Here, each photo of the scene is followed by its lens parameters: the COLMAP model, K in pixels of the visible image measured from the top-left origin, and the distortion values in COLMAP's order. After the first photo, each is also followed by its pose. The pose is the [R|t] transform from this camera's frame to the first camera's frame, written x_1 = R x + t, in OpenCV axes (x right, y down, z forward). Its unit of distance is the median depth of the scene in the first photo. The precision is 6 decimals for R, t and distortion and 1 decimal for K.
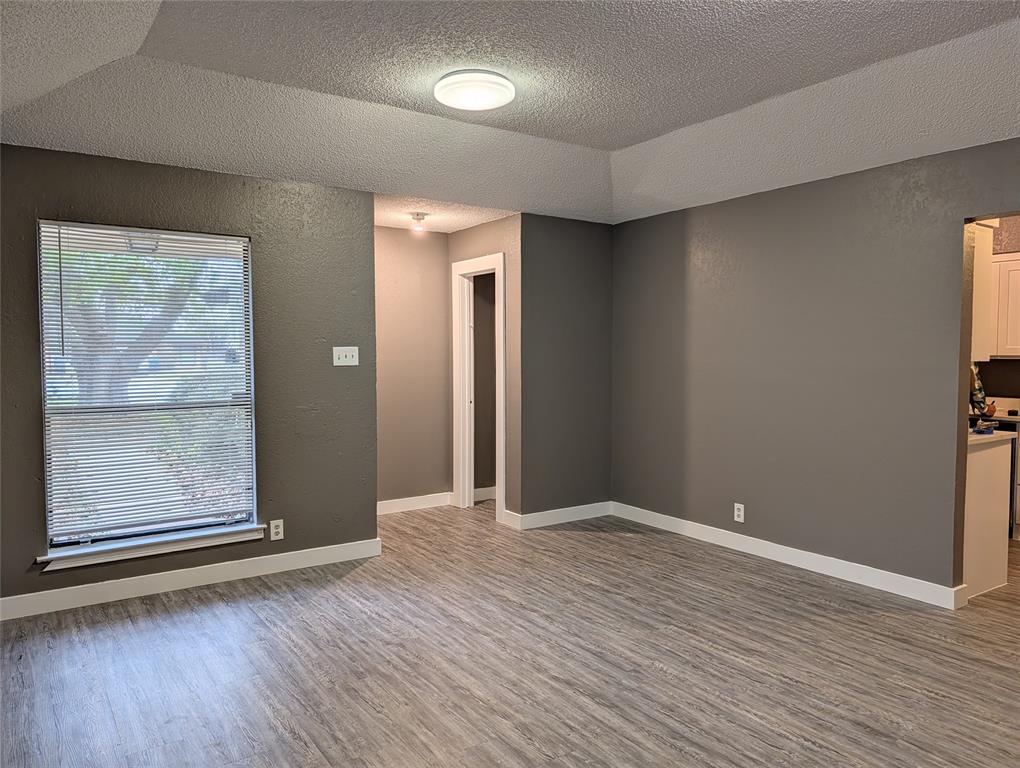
lens RADIAL K [[711.1, 0, 510.0], [0, 711.1, 384.0], [0, 0, 1]] dist [0.003658, -0.000907]
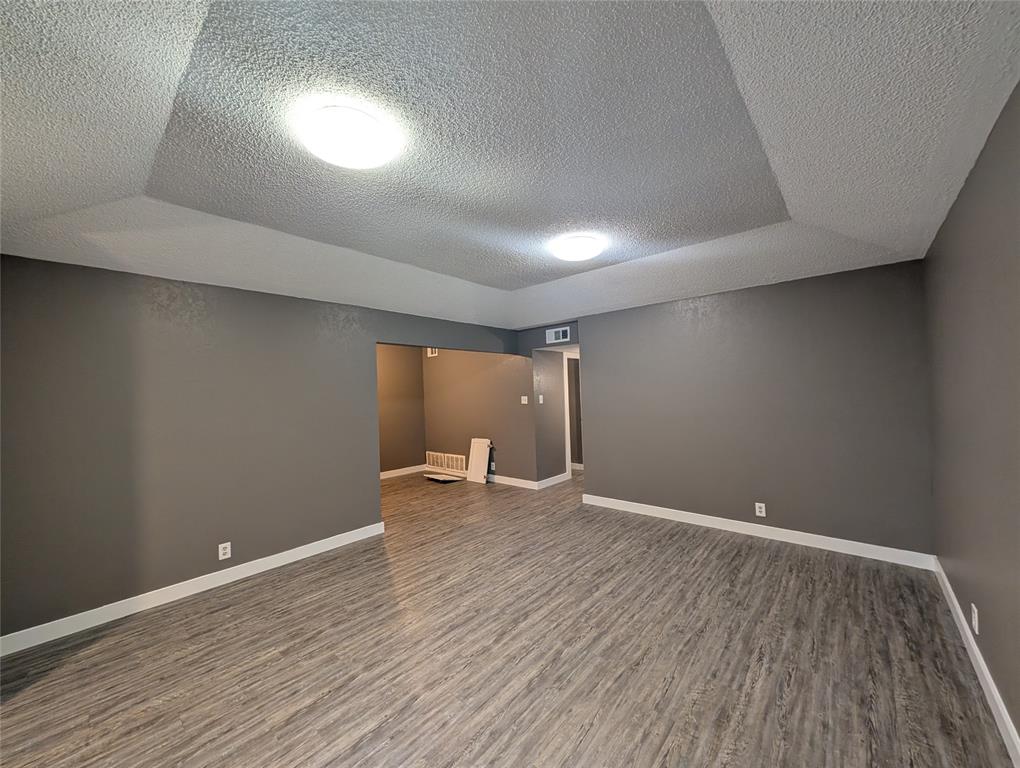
lens RADIAL K [[394.7, 0, 508.9], [0, 394.7, 388.2], [0, 0, 1]] dist [0.001253, 0.000209]
pose [[-0.243345, 0.014220, 0.969836, -0.559793], [0.080417, 0.996746, 0.005563, -0.069634], [-0.966600, 0.079345, -0.243696, 0.891148]]
